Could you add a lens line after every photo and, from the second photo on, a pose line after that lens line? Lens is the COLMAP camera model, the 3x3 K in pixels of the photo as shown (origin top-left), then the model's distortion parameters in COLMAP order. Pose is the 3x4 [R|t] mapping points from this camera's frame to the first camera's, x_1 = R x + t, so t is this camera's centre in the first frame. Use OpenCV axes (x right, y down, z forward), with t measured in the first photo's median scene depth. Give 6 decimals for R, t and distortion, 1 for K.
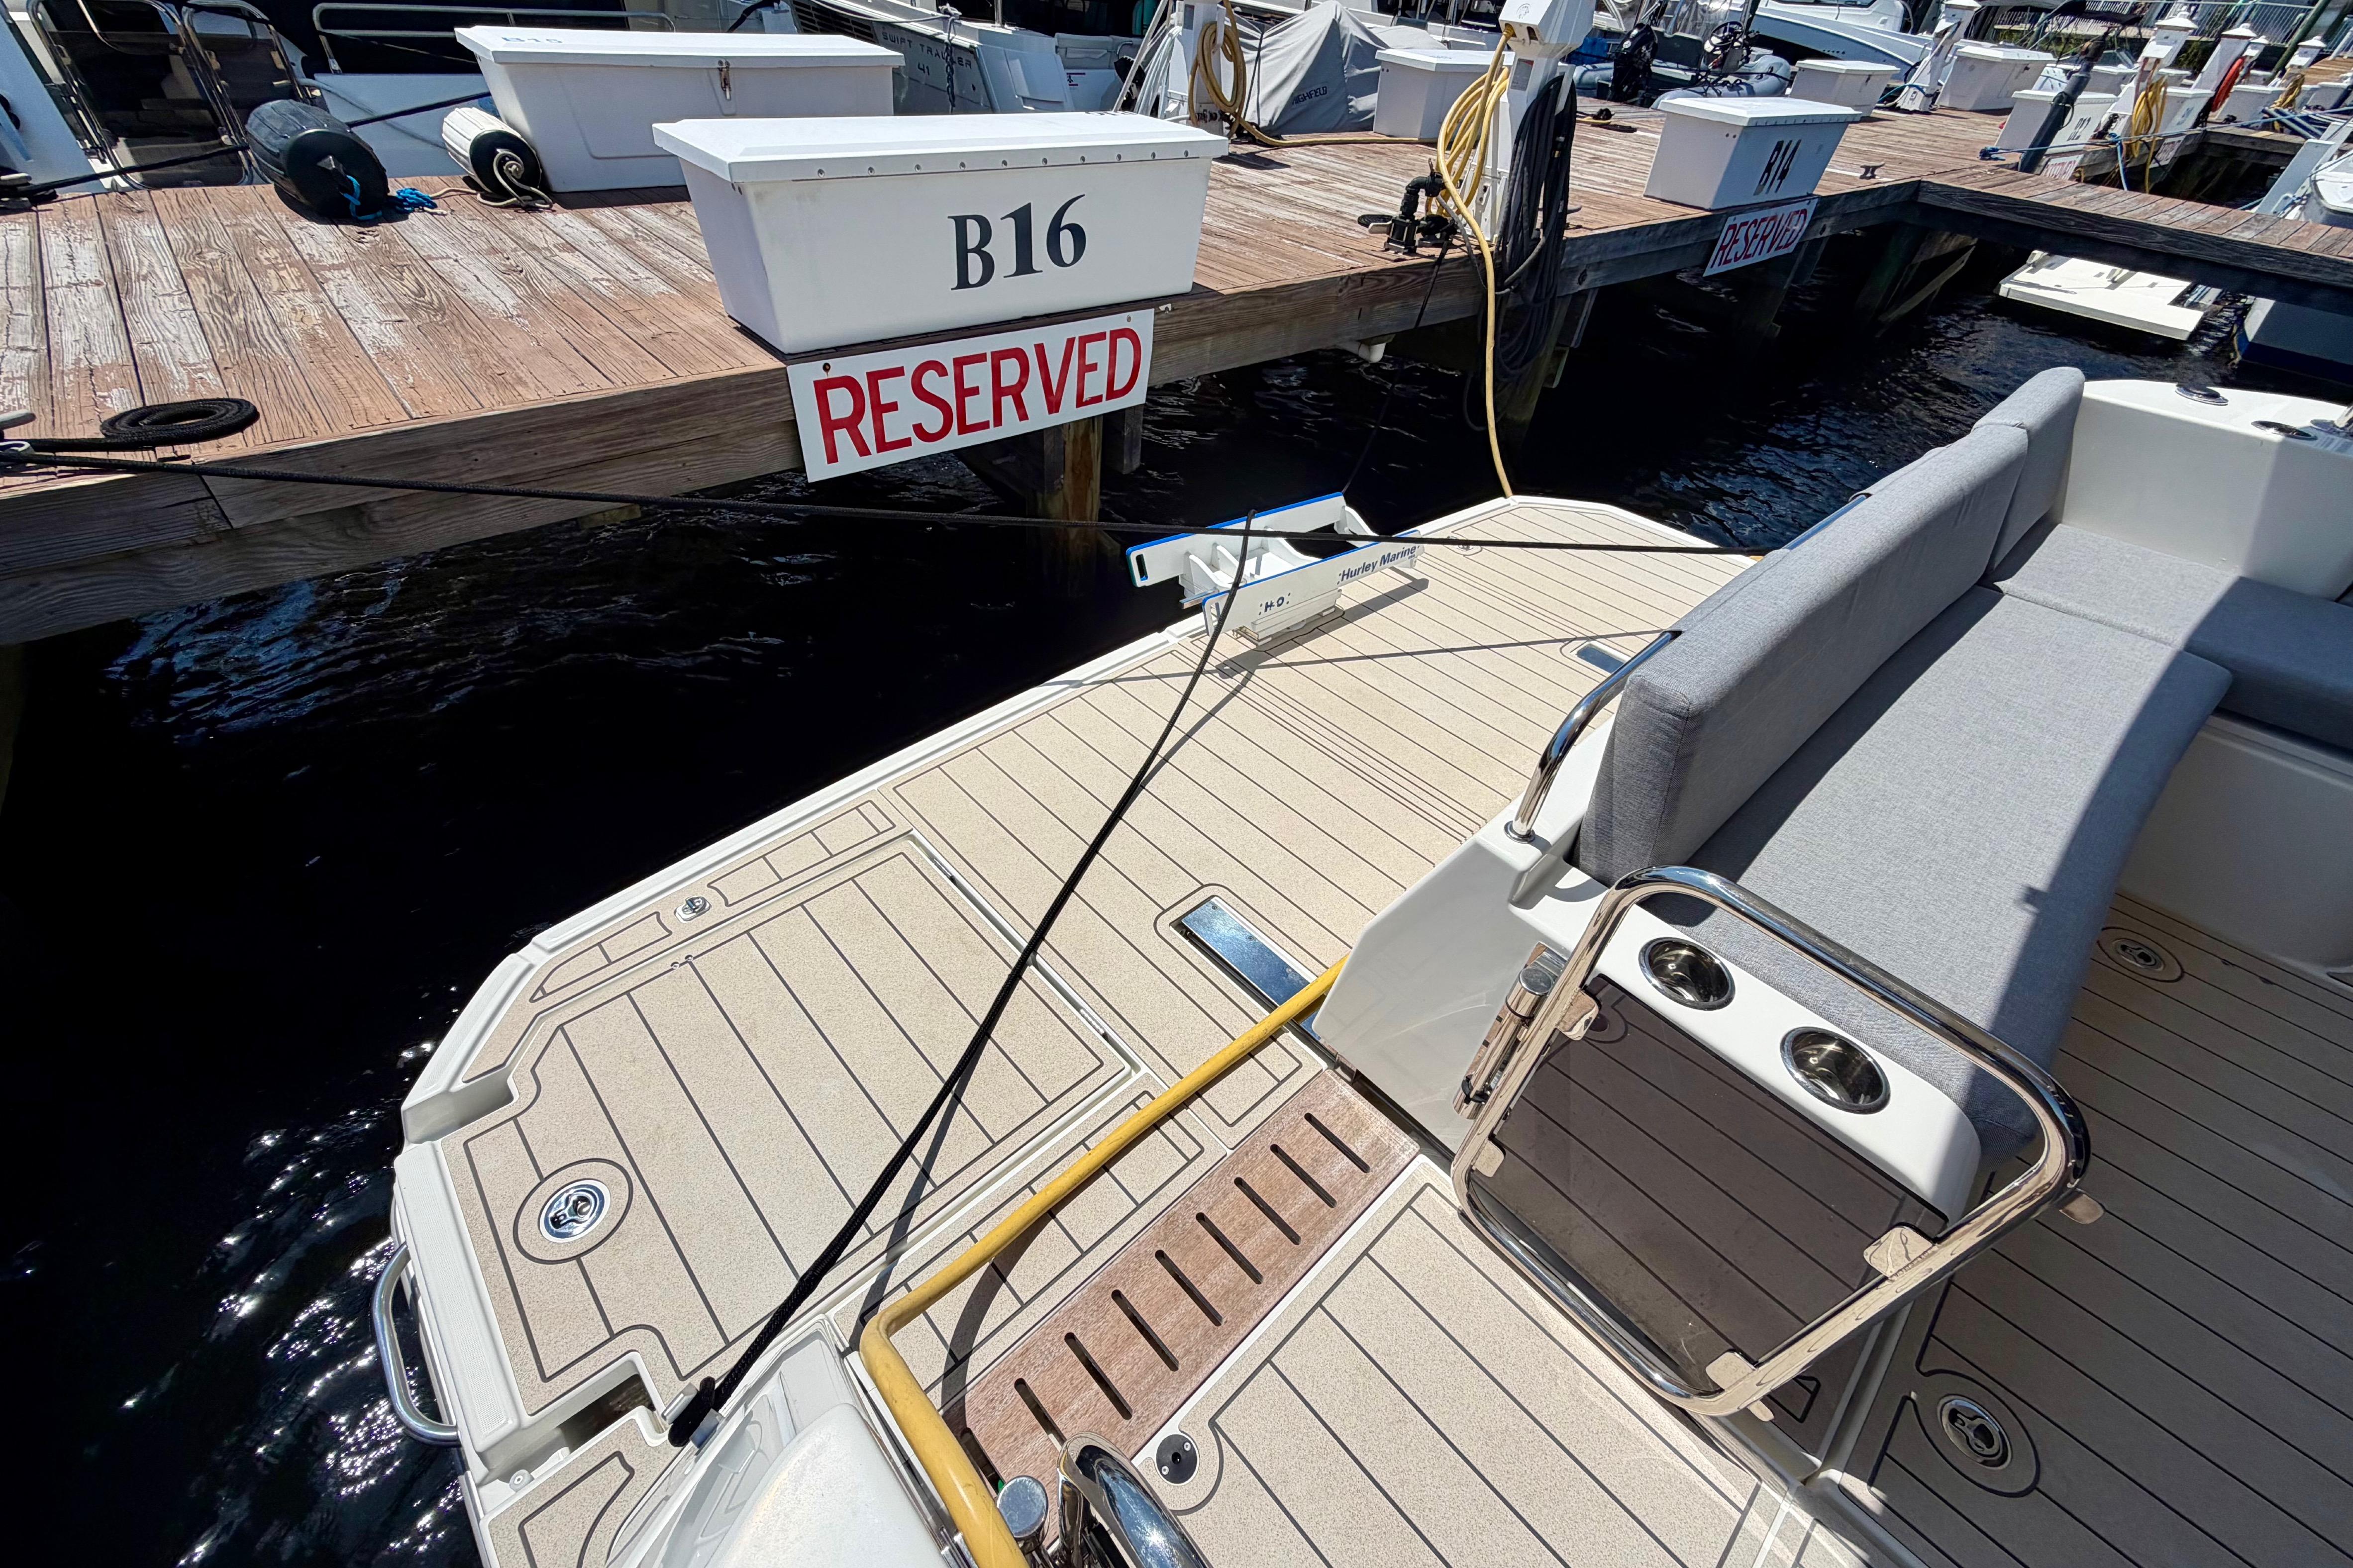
lens RADIAL K [[918.0, 0, 1176.5], [0, 918.0, 784.0], [0, 0, 1]] dist [0.000214, -0.000215]
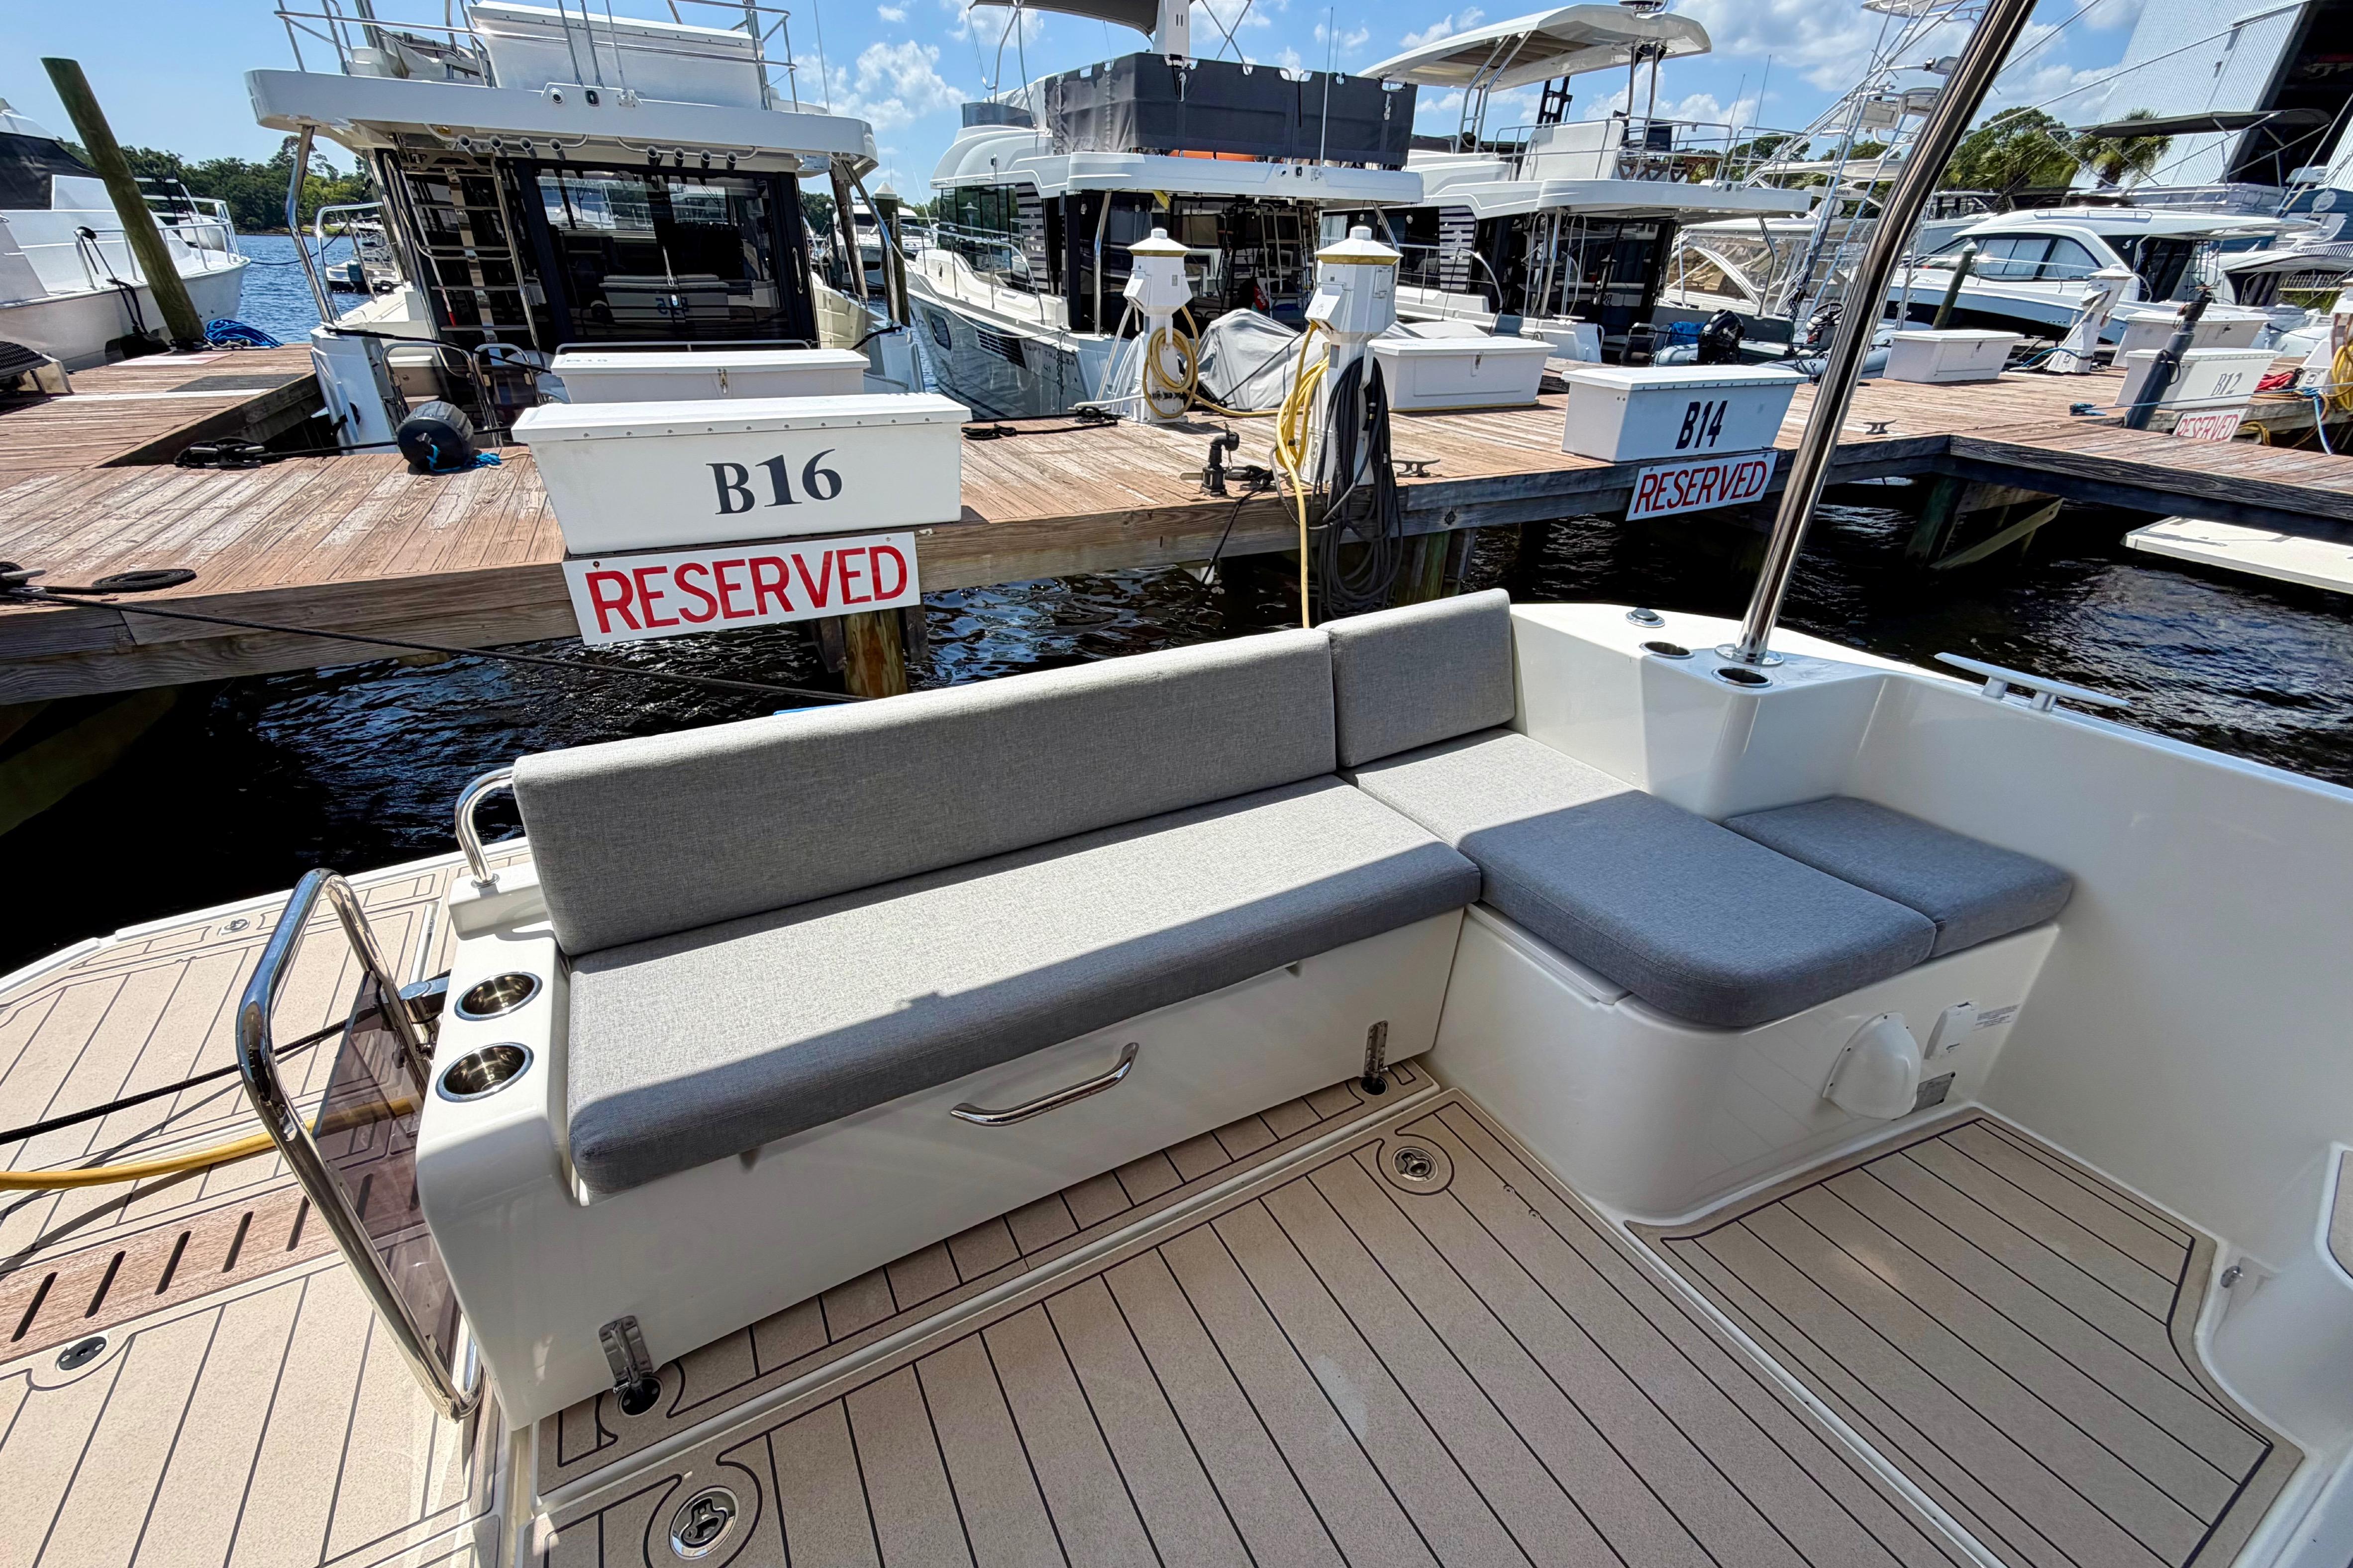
lens RADIAL K [[918.0, 0, 1176.5], [0, 918.0, 784.0], [0, 0, 1]] dist [0.000214, -0.000215]
pose [[0.967189, 0.076982, -0.242114, 0.684499], [-0.130829, 0.967832, -0.214905, 0.033032], [0.217782, 0.239529, 0.946148, -0.013989]]
